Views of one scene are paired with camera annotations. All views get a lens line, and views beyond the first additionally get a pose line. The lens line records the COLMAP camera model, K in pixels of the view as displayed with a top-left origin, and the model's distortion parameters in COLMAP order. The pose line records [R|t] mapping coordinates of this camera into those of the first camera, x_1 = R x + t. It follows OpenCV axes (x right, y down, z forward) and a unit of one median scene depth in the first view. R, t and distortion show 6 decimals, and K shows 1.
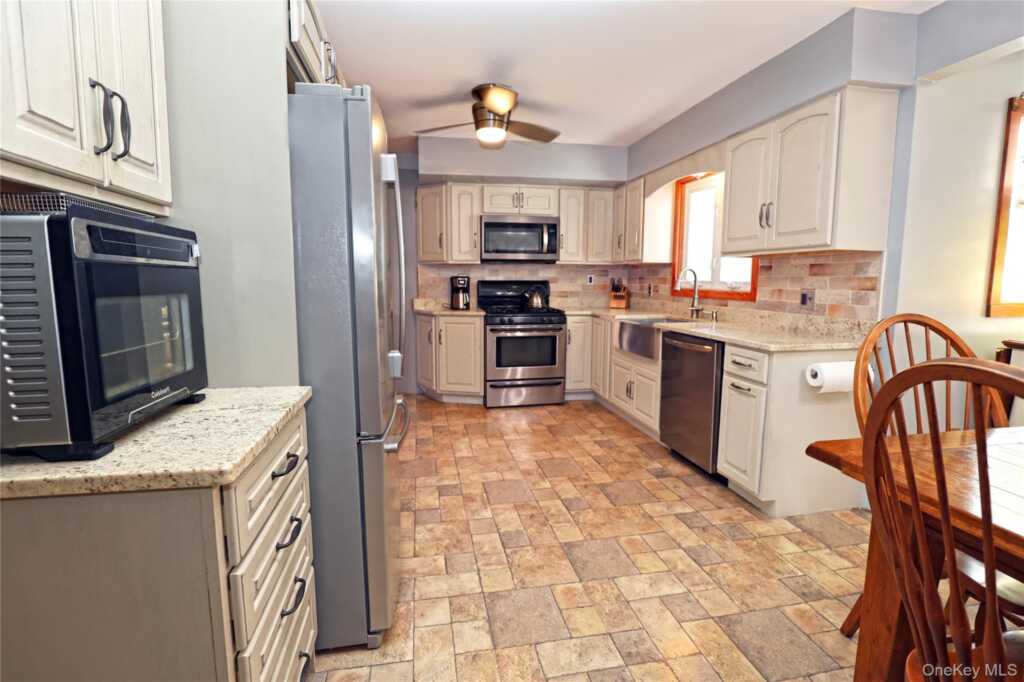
lens RADIAL K [[488.4, 0, 510.2], [0, 488.4, 337.7], [0, 0, 1]] dist [-0.029921, -0.000476]
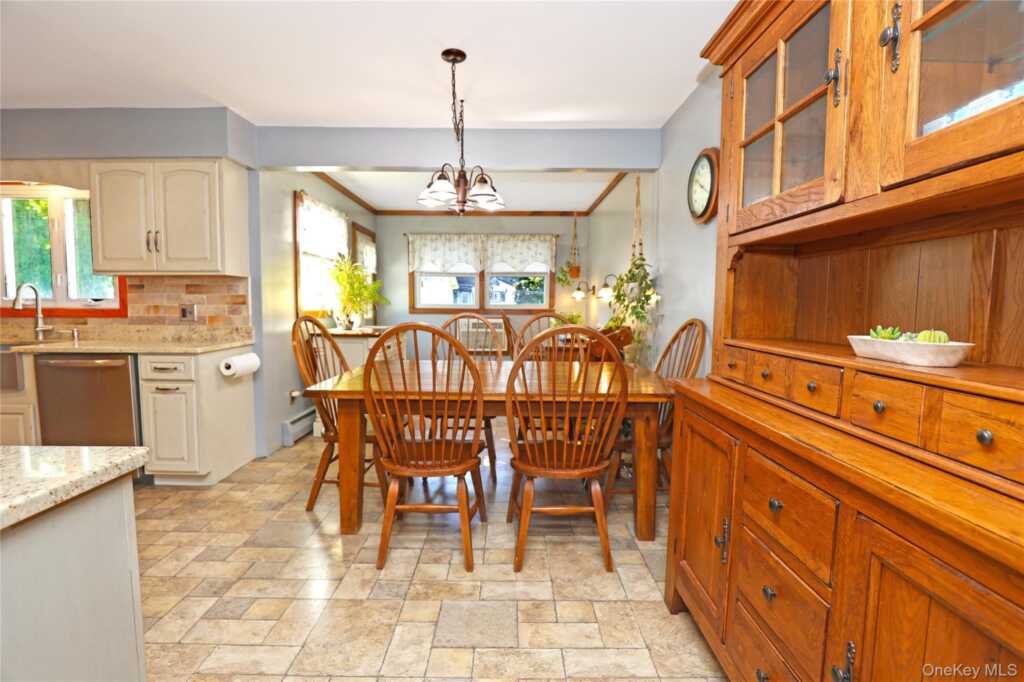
lens RADIAL K [[488.4, 0, 510.2], [0, 488.4, 337.7], [0, 0, 1]] dist [-0.029921, -0.000476]
pose [[0.189039, -0.074099, 0.979170, -0.458967], [0.113778, 0.992086, 0.053111, 0.012006], [-0.975356, 0.101368, 0.195974, -0.036443]]
